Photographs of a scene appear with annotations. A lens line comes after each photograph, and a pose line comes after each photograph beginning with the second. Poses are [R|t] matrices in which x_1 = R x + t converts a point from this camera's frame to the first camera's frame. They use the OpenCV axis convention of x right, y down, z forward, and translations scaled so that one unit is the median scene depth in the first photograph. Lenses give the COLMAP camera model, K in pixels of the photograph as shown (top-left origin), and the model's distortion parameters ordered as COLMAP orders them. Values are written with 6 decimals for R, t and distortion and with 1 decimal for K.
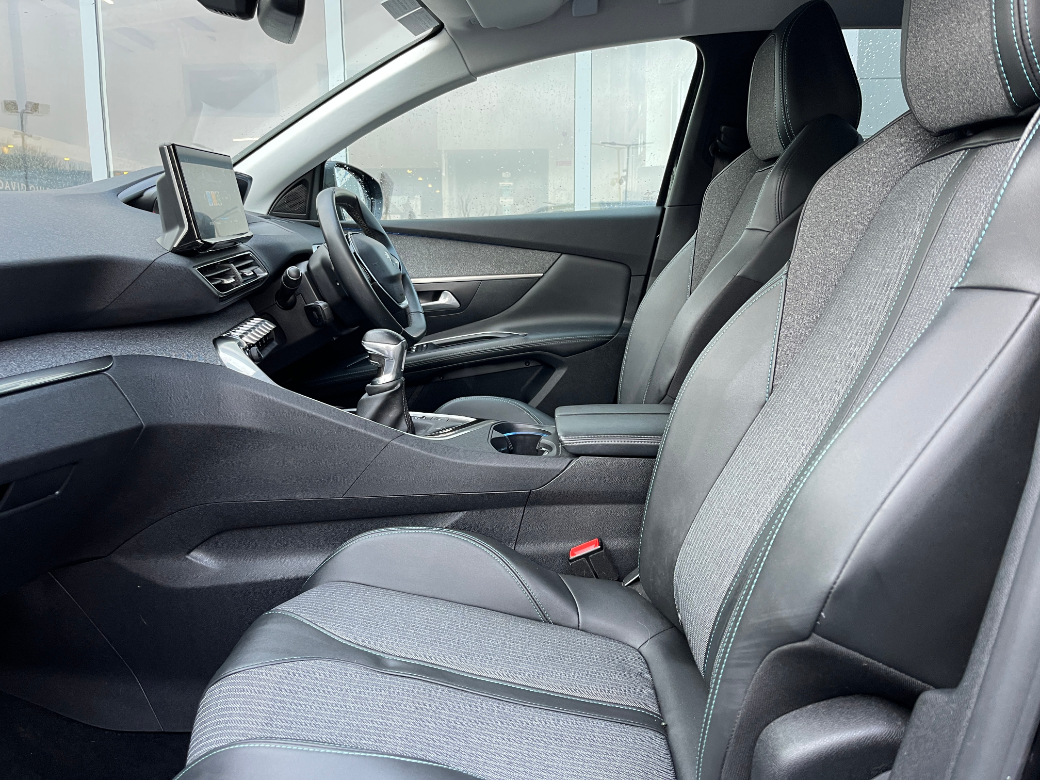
lens RADIAL K [[796.0, 0, 520.0], [0, 796.0, 390.0], [0, 0, 1]] dist [0.048158, -0.073762]
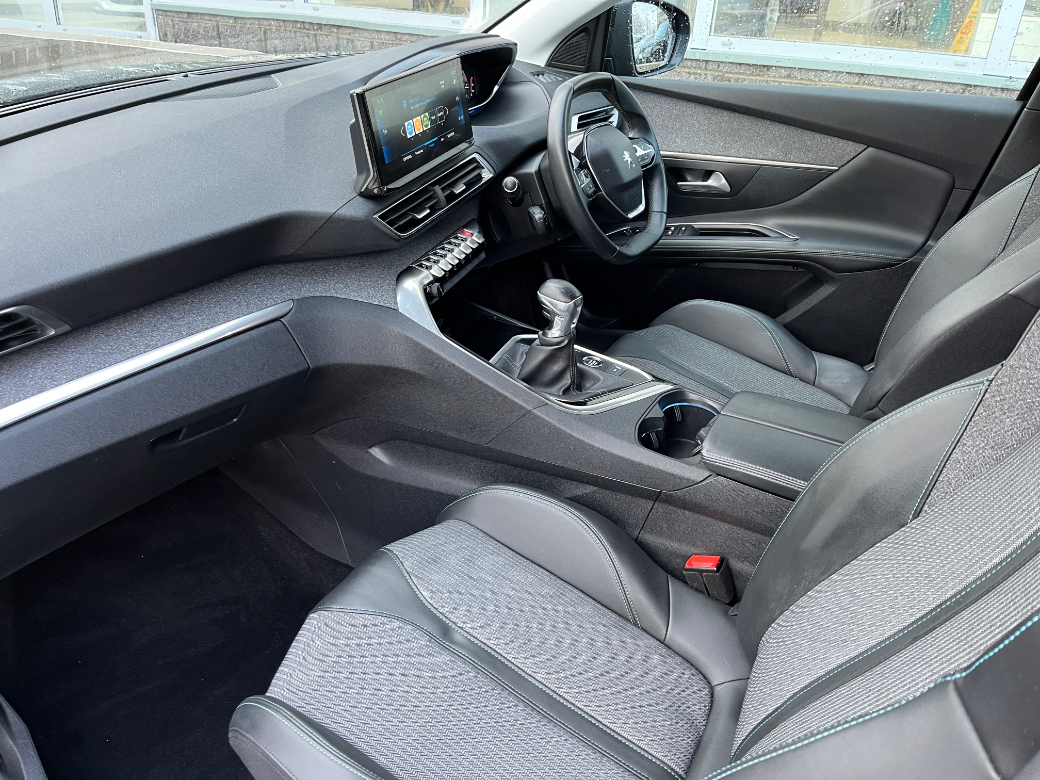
lens RADIAL K [[796.0, 0, 520.0], [0, 796.0, 390.0], [0, 0, 1]] dist [0.048158, -0.073762]
pose [[0.881810, 0.261955, -0.392161, 0.197106], [-0.122817, 0.930410, 0.345330, -0.281681], [0.455331, -0.256352, 0.852618, 0.123803]]
